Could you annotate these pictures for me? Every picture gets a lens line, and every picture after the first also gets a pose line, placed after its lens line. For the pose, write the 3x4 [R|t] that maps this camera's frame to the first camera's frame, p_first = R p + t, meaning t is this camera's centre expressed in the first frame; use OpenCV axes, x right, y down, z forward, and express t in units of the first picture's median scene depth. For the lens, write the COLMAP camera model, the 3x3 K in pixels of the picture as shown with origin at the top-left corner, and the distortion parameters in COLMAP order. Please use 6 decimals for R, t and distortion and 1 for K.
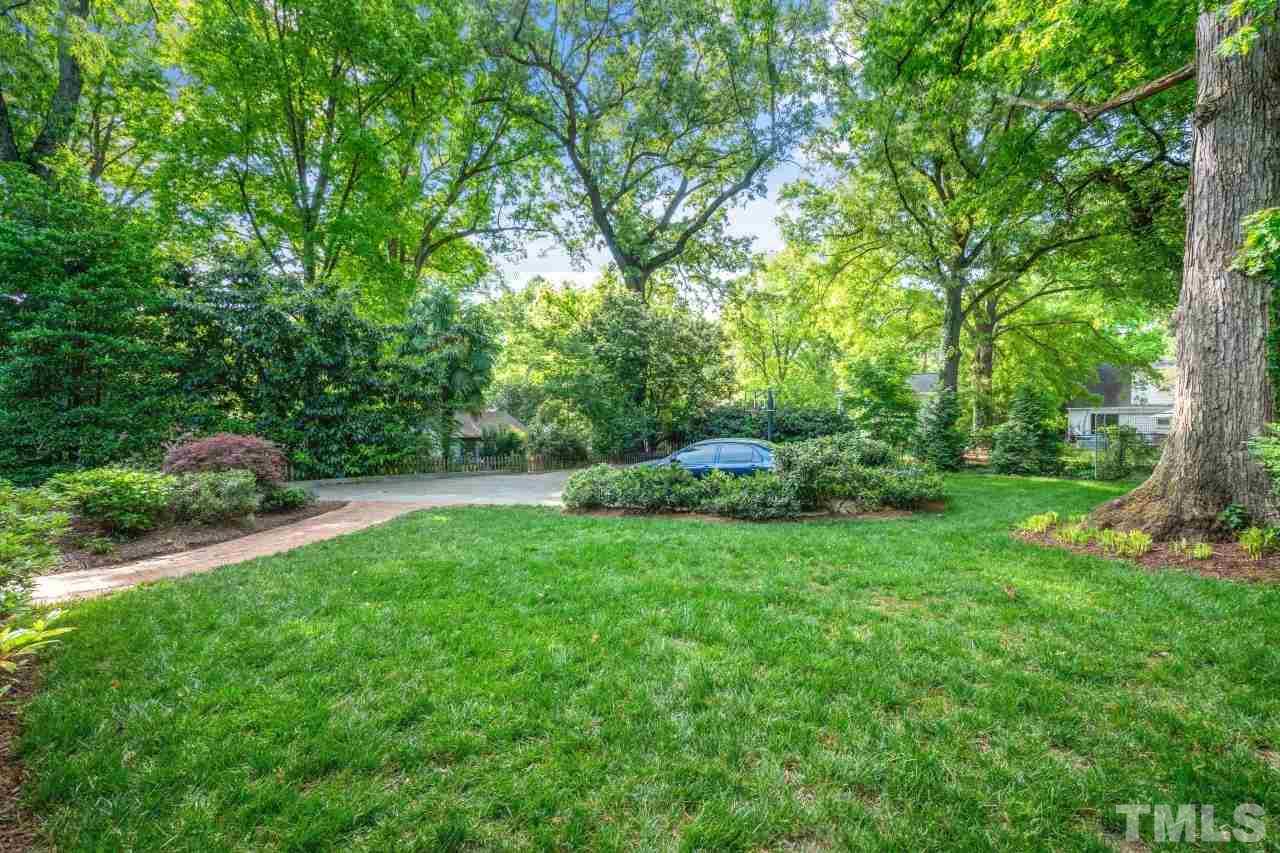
lens RADIAL K [[579.2, 0, 634.5], [0, 579.2, 432.5], [0, 0, 1]] dist [0.005900, -0.000522]
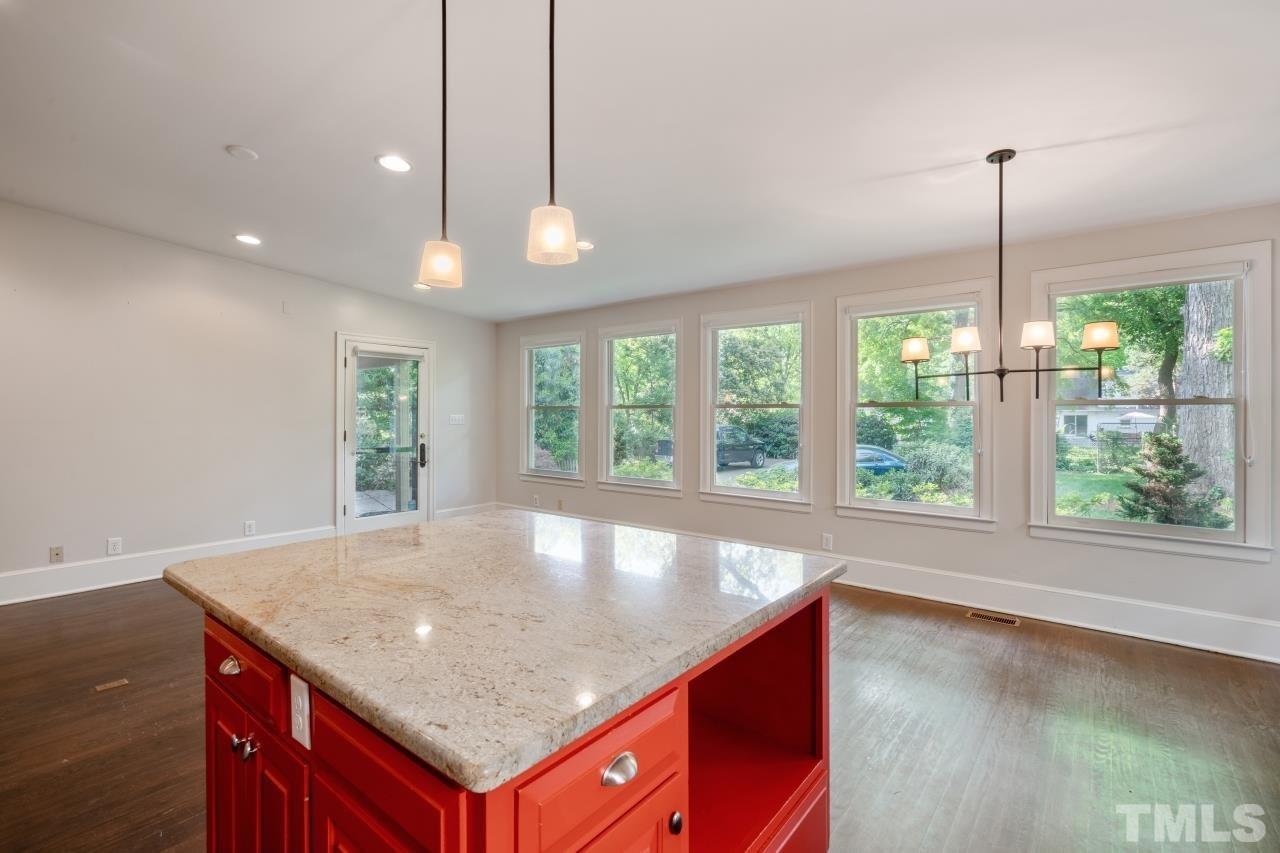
lens RADIAL K [[579.2, 0, 644.8], [0, 579.2, 417.9], [0, 0, 1]] dist [0.005900, -0.000522]
pose [[0.998275, -0.001836, 0.058682, -0.790601], [0.003072, 0.999775, -0.020991, -0.050477], [-0.058630, 0.021135, 0.998056, -0.656968]]
